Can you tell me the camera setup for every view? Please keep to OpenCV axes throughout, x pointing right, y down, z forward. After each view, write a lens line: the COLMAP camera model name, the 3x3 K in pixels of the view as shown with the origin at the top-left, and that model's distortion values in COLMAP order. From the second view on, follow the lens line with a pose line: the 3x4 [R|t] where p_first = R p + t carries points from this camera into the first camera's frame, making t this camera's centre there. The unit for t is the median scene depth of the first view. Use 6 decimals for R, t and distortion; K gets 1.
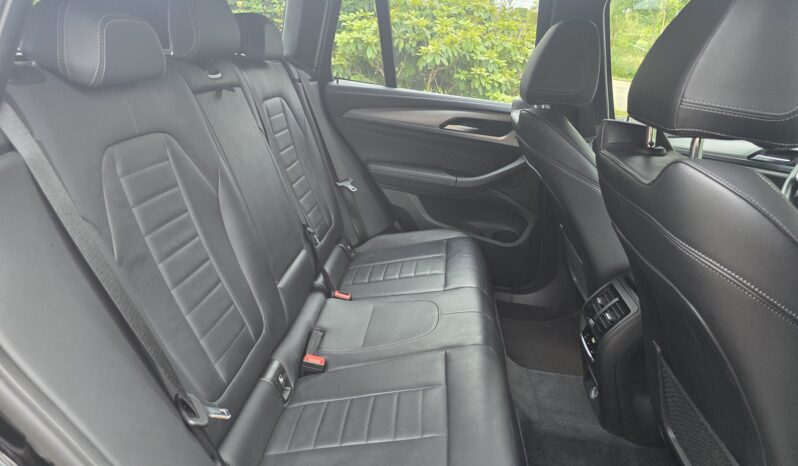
lens RADIAL K [[528.6, 0, 399.0], [0, 528.6, 233.0], [0, 0, 1]] dist [0.075949, -0.061729]
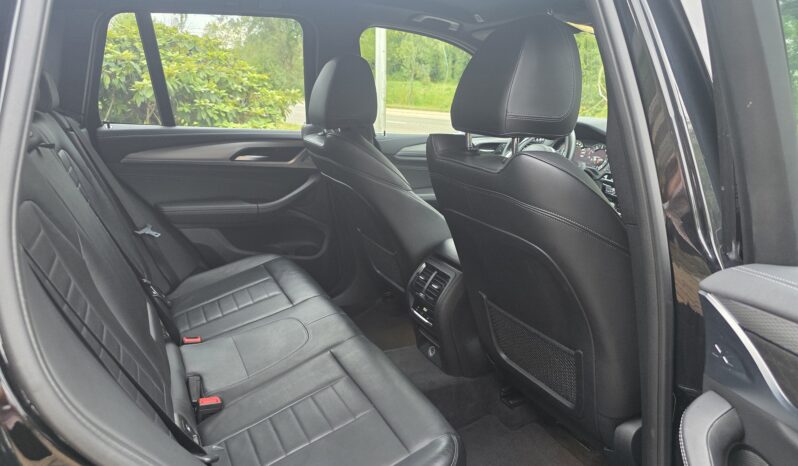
lens RADIAL K [[528.6, 0, 399.0], [0, 528.6, 233.0], [0, 0, 1]] dist [0.075949, -0.061729]
pose [[0.854158, -0.200764, 0.479695, -0.169820], [0.221608, 0.975043, 0.013477, -0.002181], [-0.470429, 0.094792, 0.877332, -0.047109]]
